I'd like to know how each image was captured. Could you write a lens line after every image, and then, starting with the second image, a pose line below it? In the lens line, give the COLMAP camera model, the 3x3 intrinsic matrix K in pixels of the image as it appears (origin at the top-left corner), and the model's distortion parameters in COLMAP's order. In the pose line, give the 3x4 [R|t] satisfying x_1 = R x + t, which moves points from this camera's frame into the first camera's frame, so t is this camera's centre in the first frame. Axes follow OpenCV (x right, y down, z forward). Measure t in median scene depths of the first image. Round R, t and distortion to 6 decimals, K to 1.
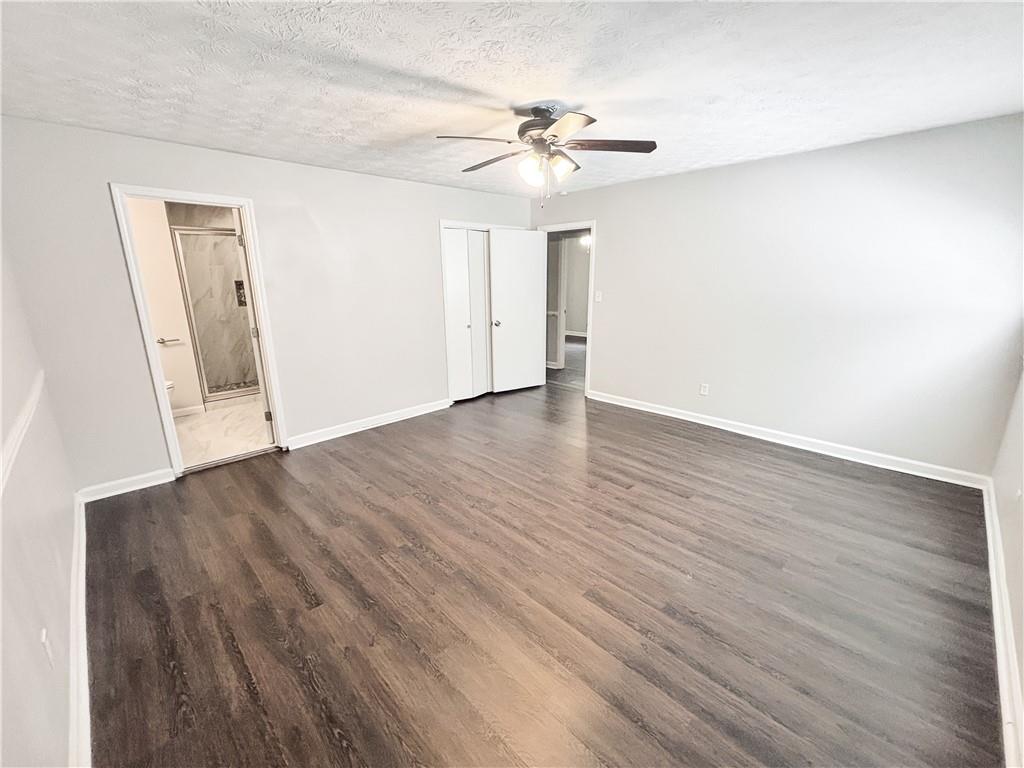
lens RADIAL K [[417.7, 0, 508.2], [0, 417.7, 378.3], [0, 0, 1]] dist [-0.007525, 0.000323]
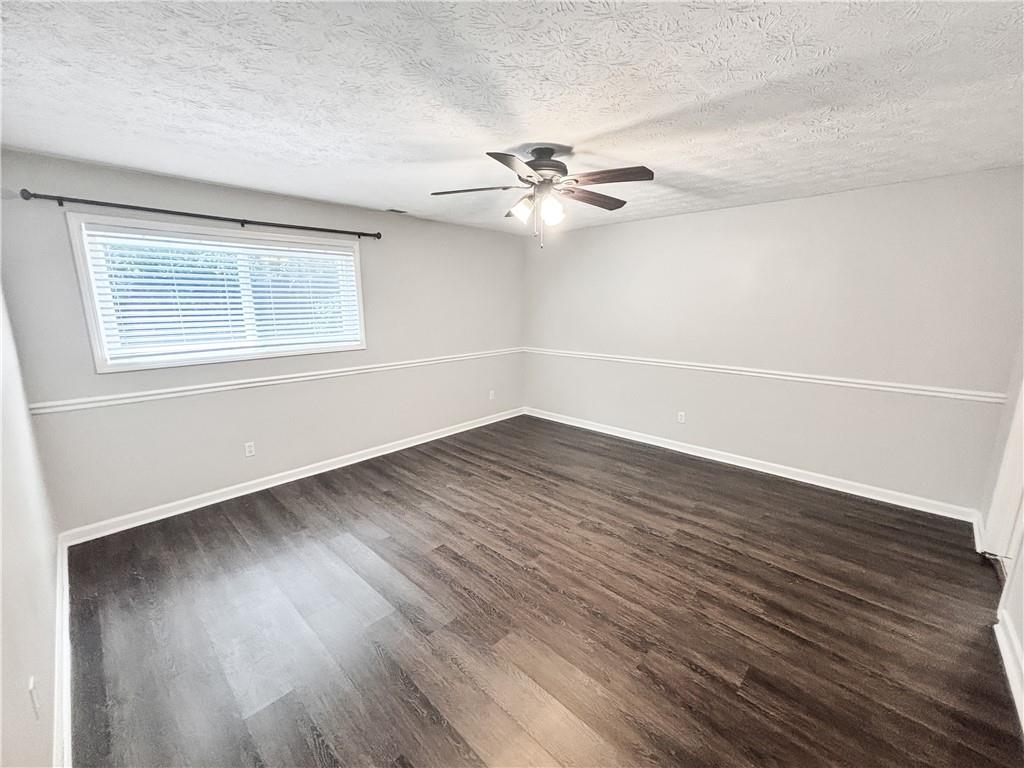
lens RADIAL K [[417.7, 0, 512.6], [0, 417.7, 384.8], [0, 0, 1]] dist [-0.007525, 0.000323]
pose [[-0.998914, 0.023550, -0.040206, 0.188125], [0.003508, 0.898437, 0.439088, -0.529062], [0.046463, 0.438470, -0.897544, 1.942221]]
